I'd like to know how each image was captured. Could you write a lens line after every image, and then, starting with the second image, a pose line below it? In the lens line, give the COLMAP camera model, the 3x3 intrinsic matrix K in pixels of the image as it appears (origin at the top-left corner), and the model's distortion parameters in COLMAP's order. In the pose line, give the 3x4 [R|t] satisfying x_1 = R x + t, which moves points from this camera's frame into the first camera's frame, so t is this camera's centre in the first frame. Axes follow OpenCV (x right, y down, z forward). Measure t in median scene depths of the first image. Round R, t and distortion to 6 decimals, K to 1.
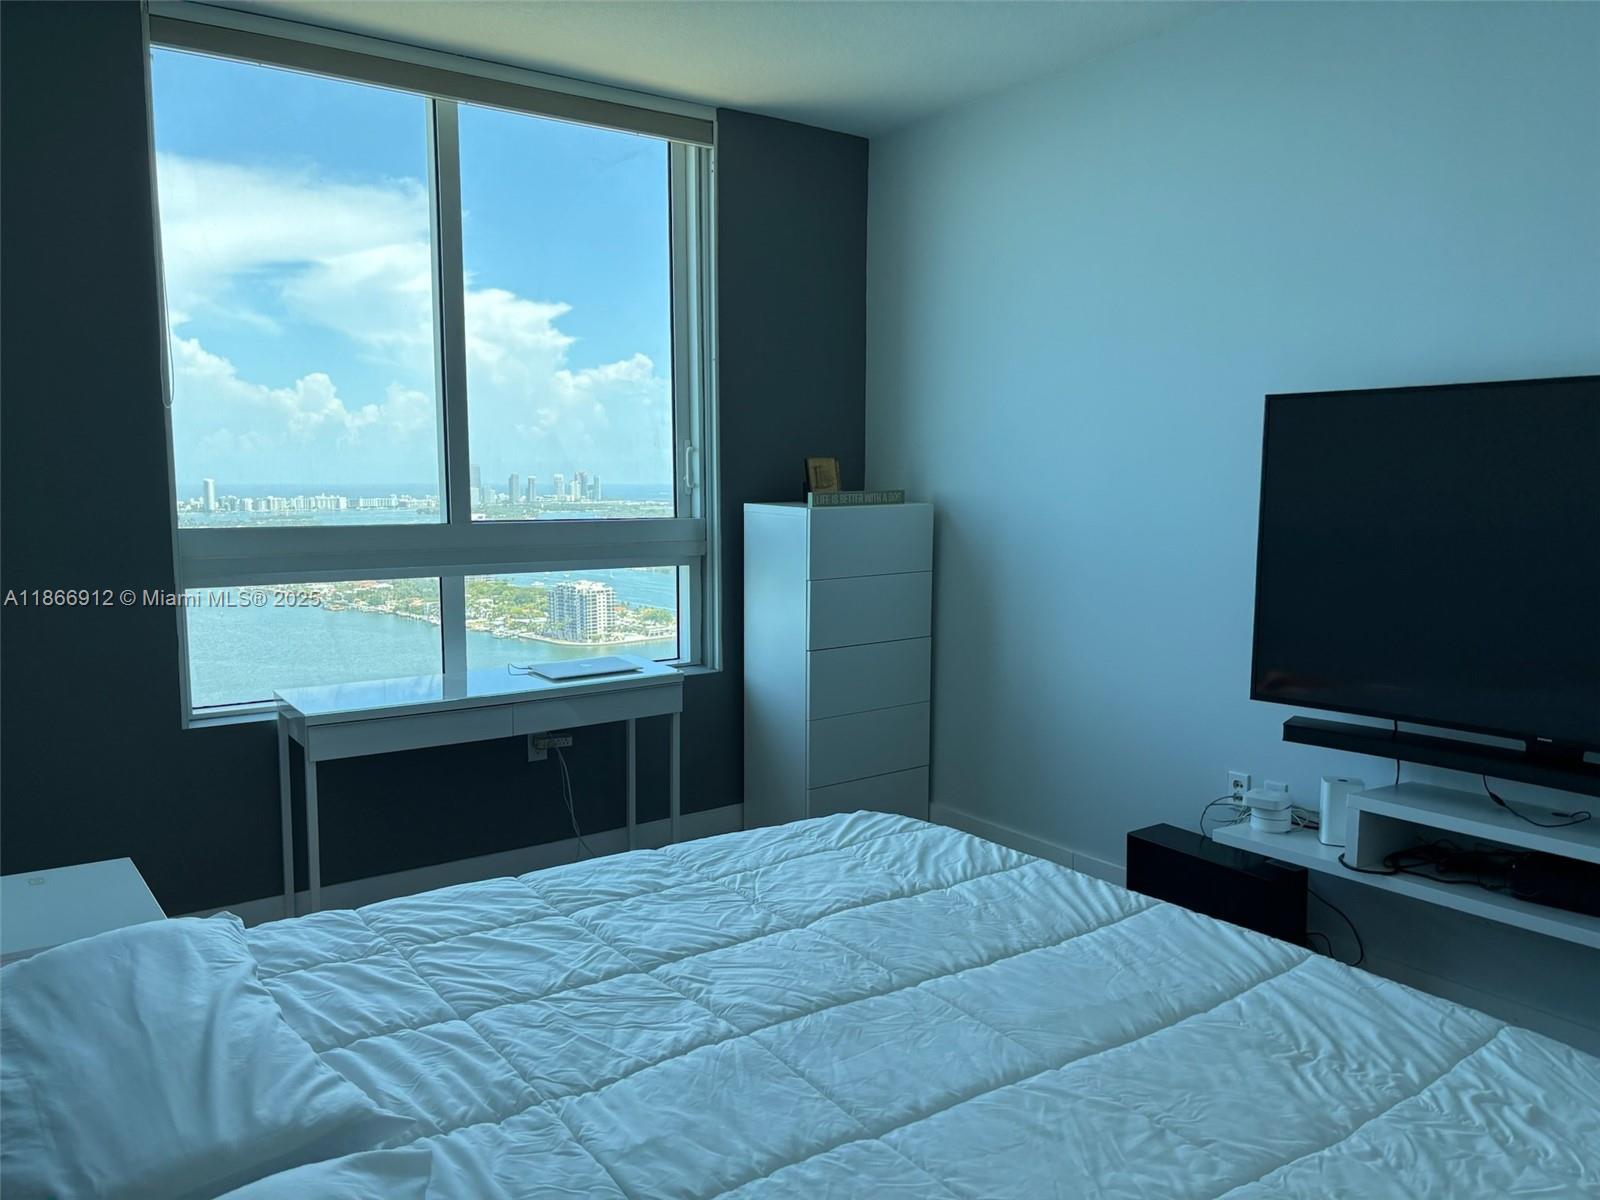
lens RADIAL K [[1126.6, 0, 795.5], [0, 1126.6, 601.3], [0, 0, 1]] dist [0.004842, -0.002715]
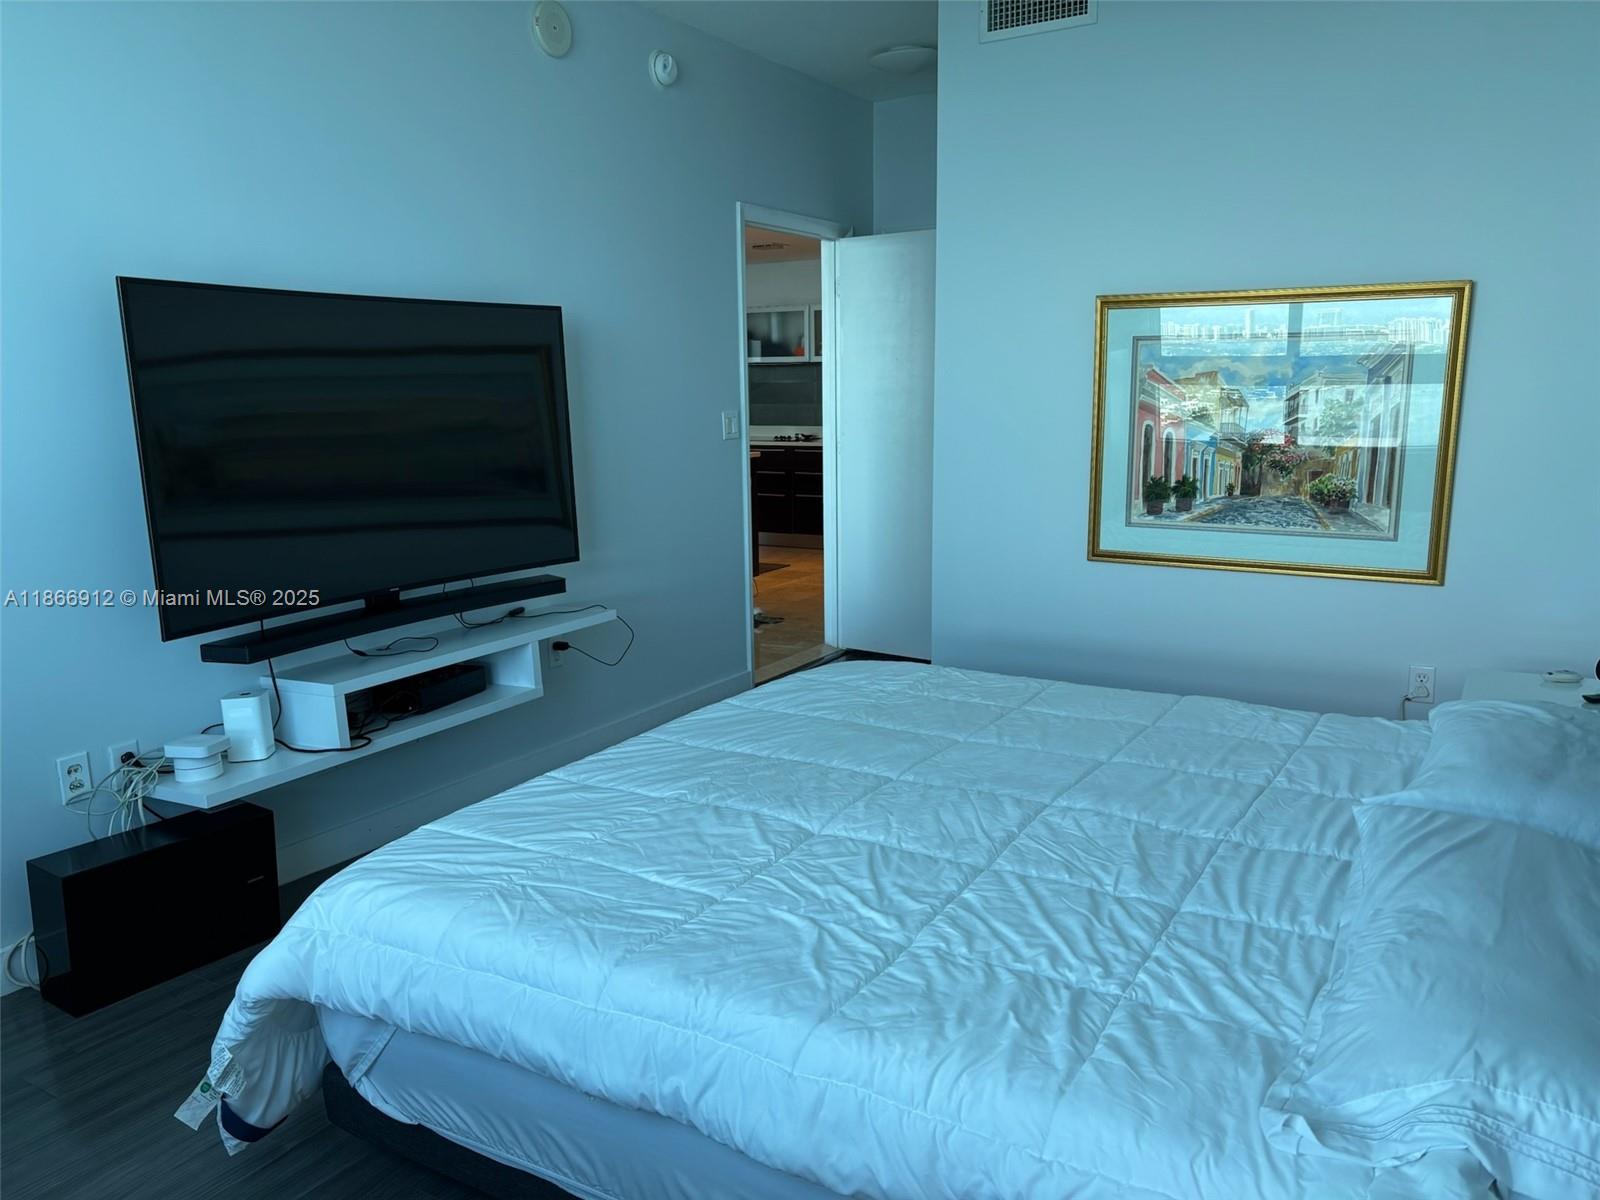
lens RADIAL K [[1126.6, 0, 795.5], [0, 1126.6, 601.3], [0, 0, 1]] dist [0.004842, -0.002715]
pose [[-0.348020, -0.170054, 0.921935, -0.652624], [0.118119, 0.967620, 0.223069, -0.091779], [-0.930016, 0.186530, -0.316664, 0.989115]]
